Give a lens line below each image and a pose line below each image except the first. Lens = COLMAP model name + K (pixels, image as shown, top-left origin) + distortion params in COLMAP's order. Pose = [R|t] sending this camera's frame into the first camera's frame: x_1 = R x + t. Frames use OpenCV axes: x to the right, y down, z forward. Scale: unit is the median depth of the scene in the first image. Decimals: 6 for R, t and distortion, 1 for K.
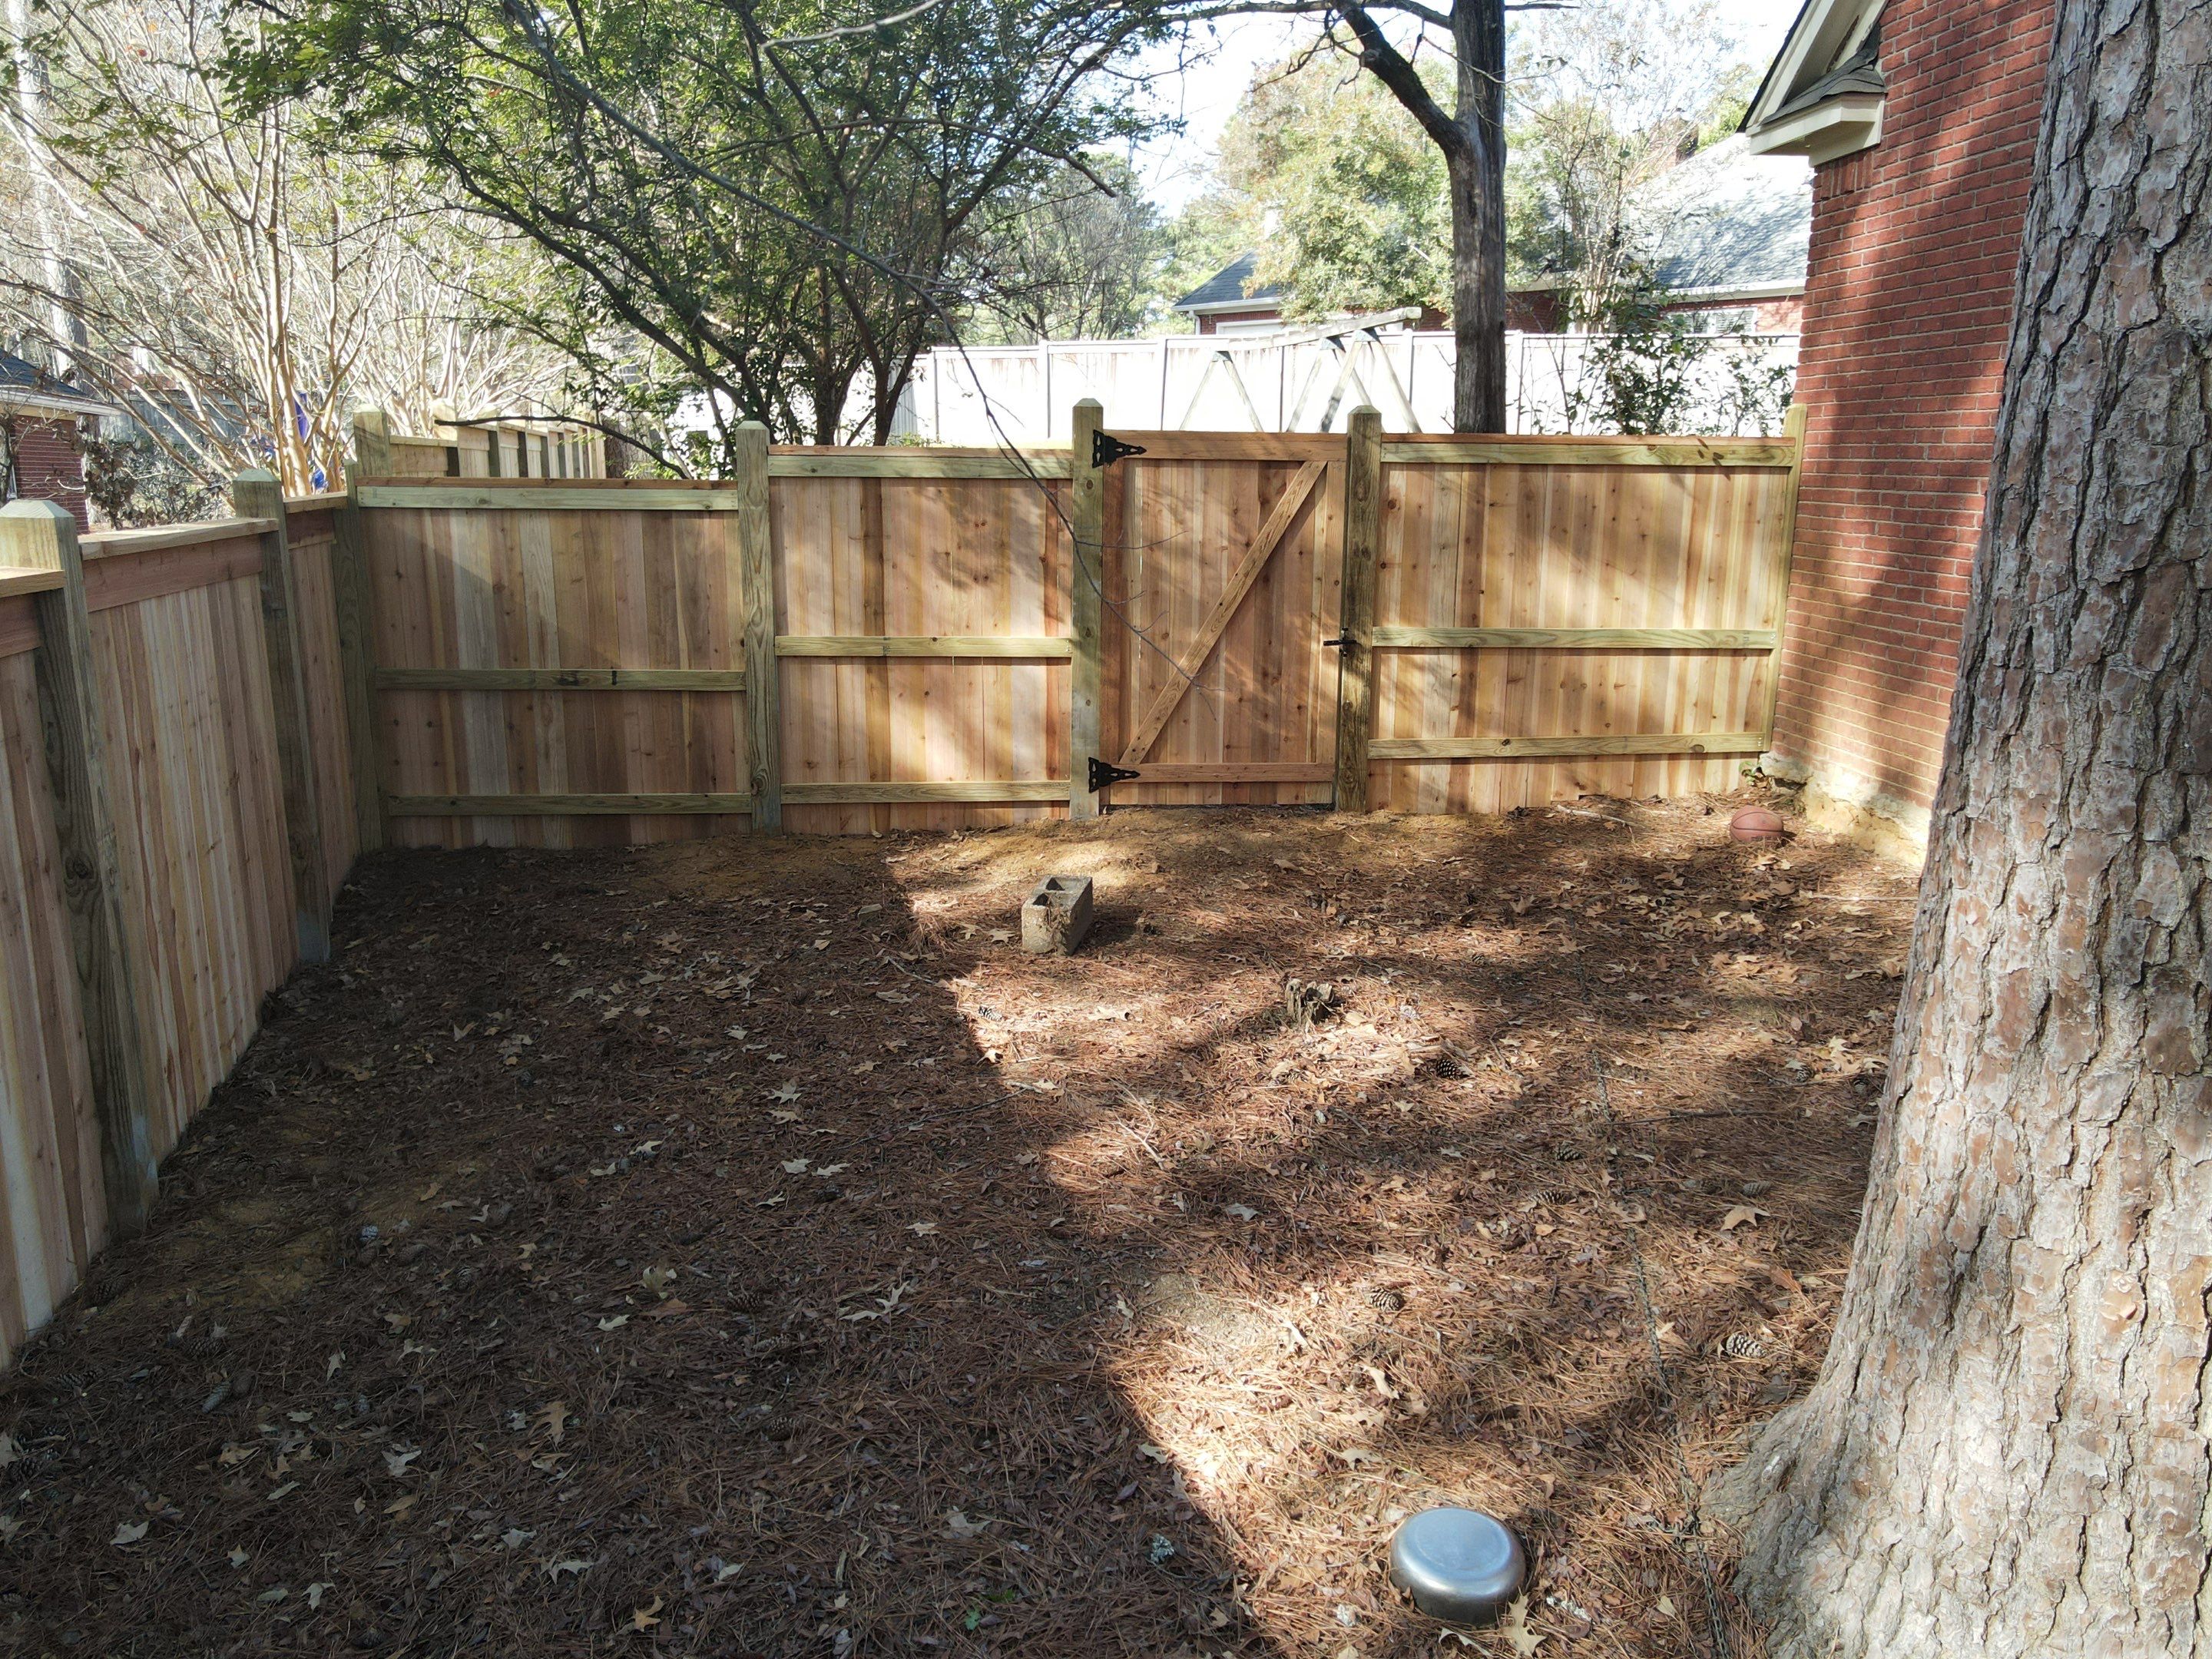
lens RADIAL K [[1611.1, 0, 1106.0], [0, 1611.1, 829.5], [0, 0, 1]] dist [0.015744, 0.005478]
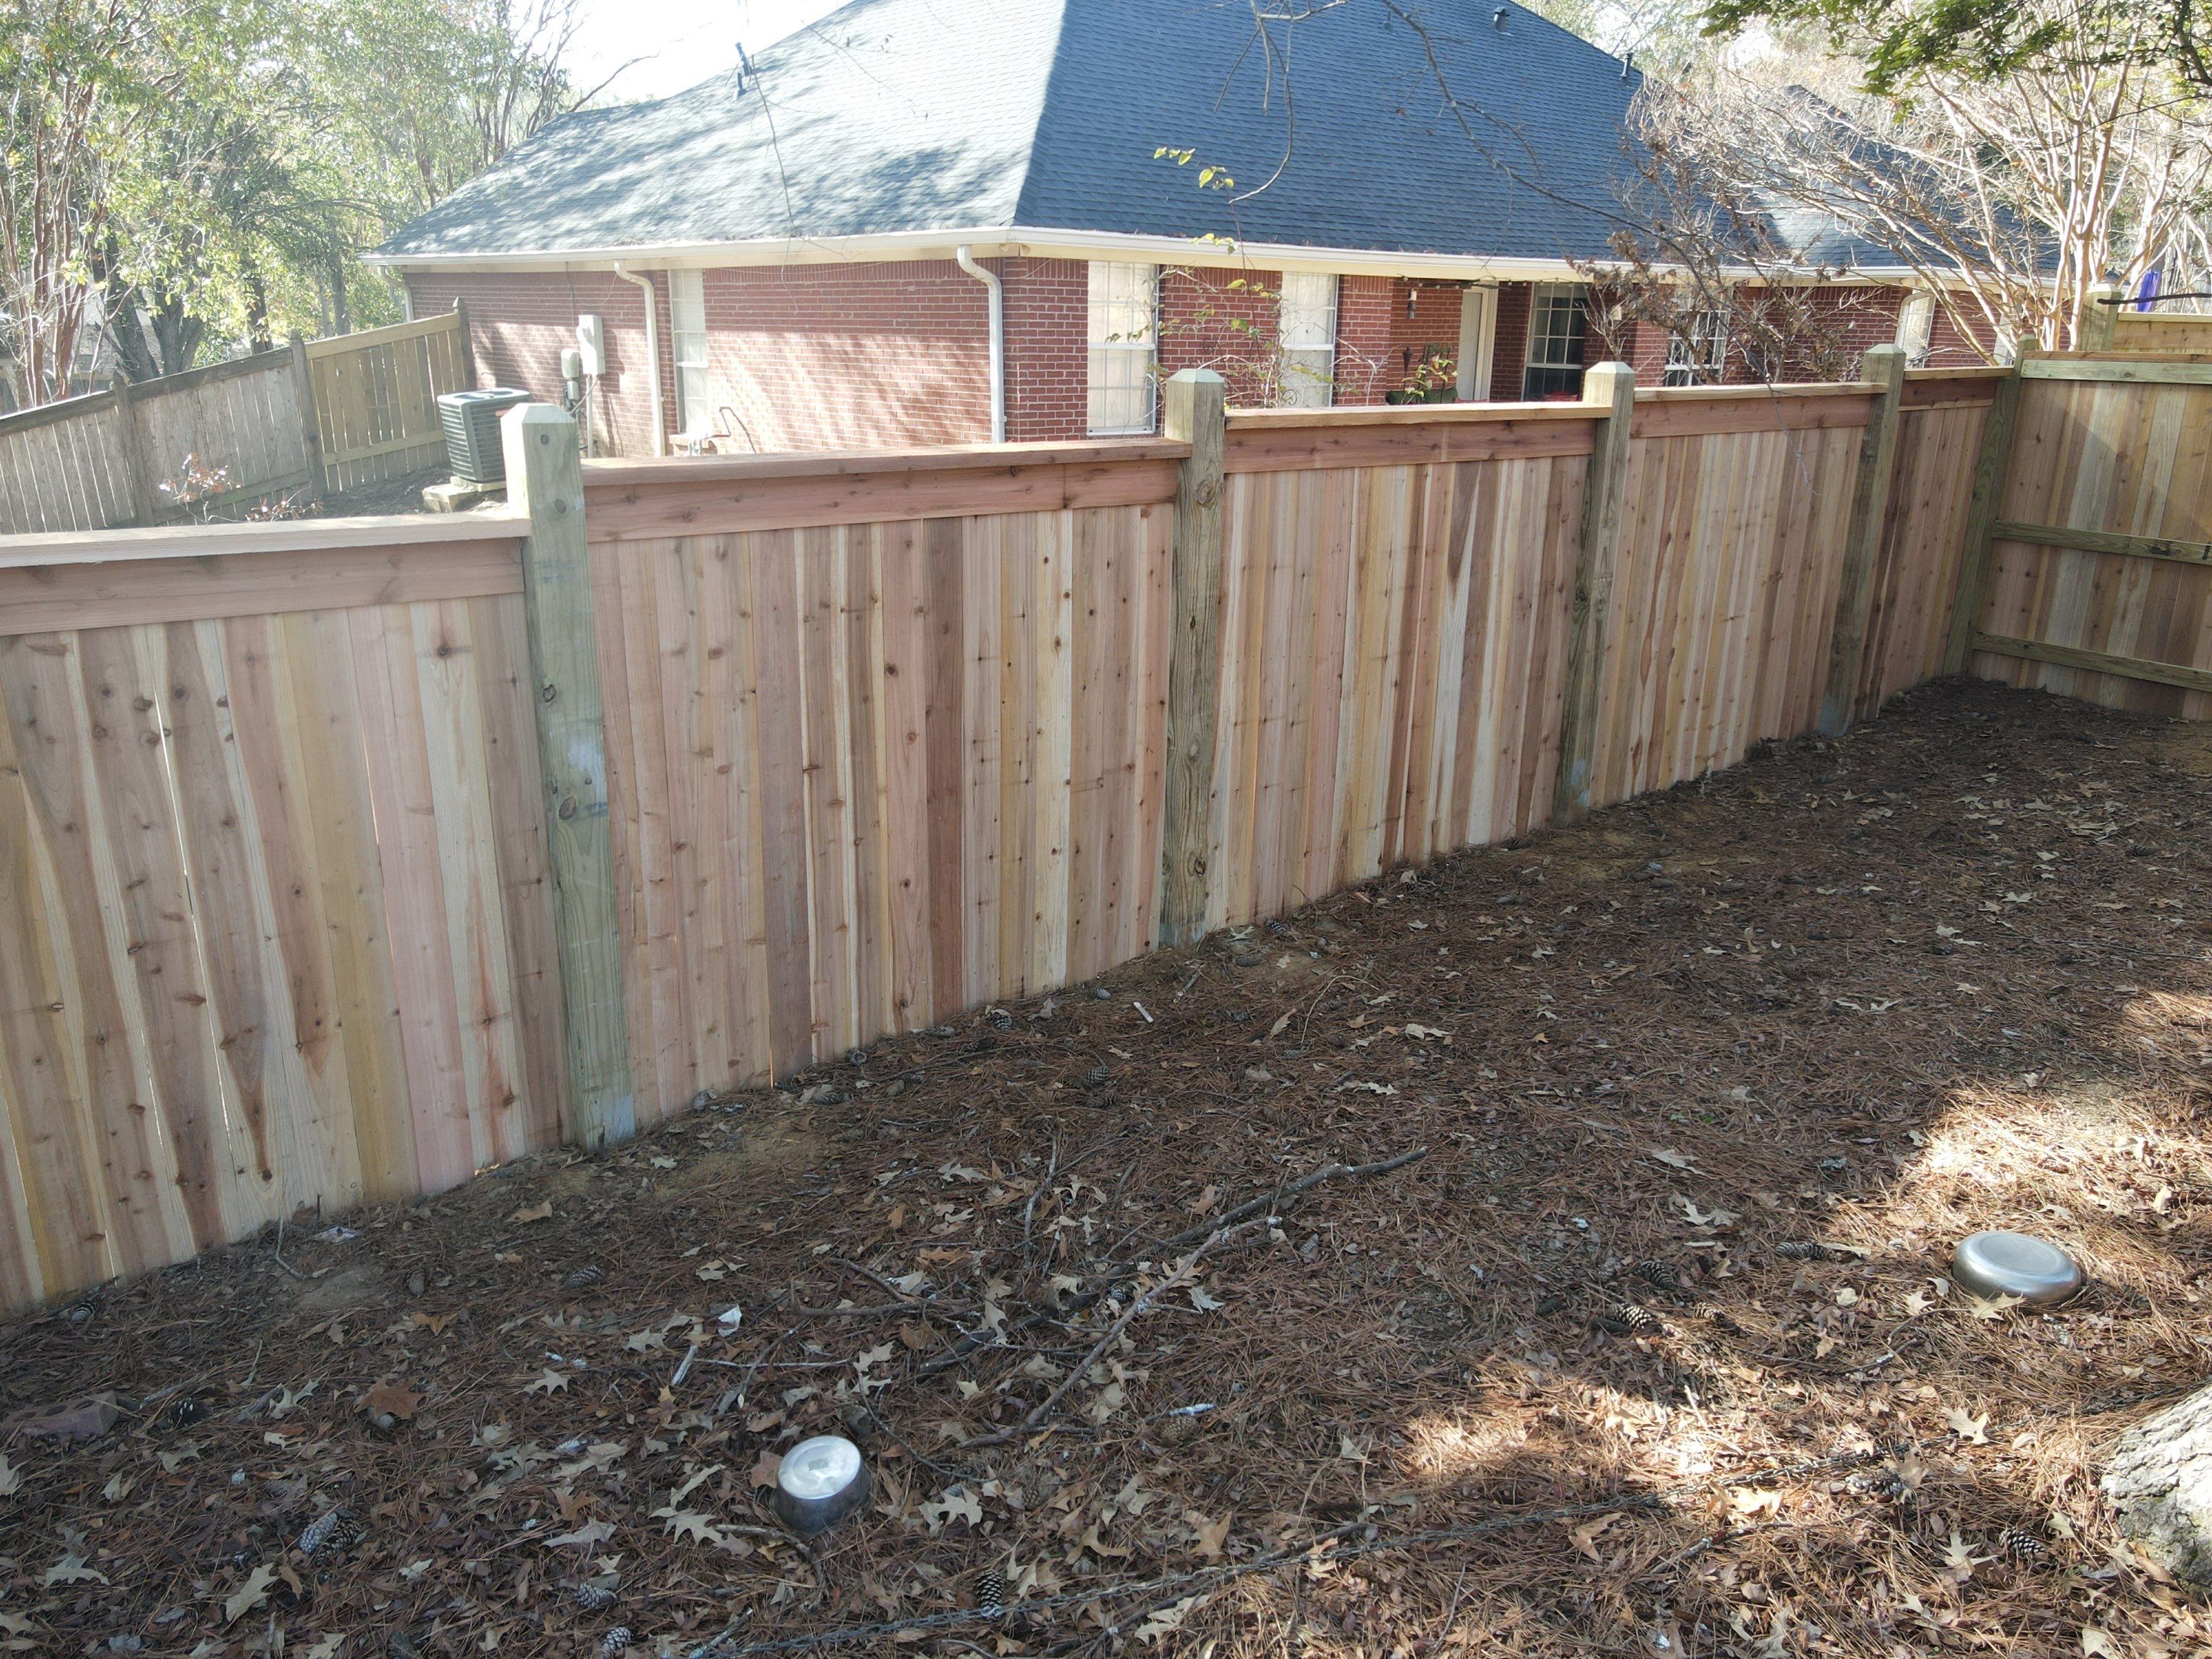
lens RADIAL K [[1611.1, 0, 1106.0], [0, 1611.1, 829.5], [0, 0, 1]] dist [0.015744, 0.005478]
pose [[0.413788, 0.268745, -0.869802, 0.466501], [-0.207848, 0.958088, 0.197145, 0.022041], [0.886329, 0.099211, 0.452304, -0.090813]]
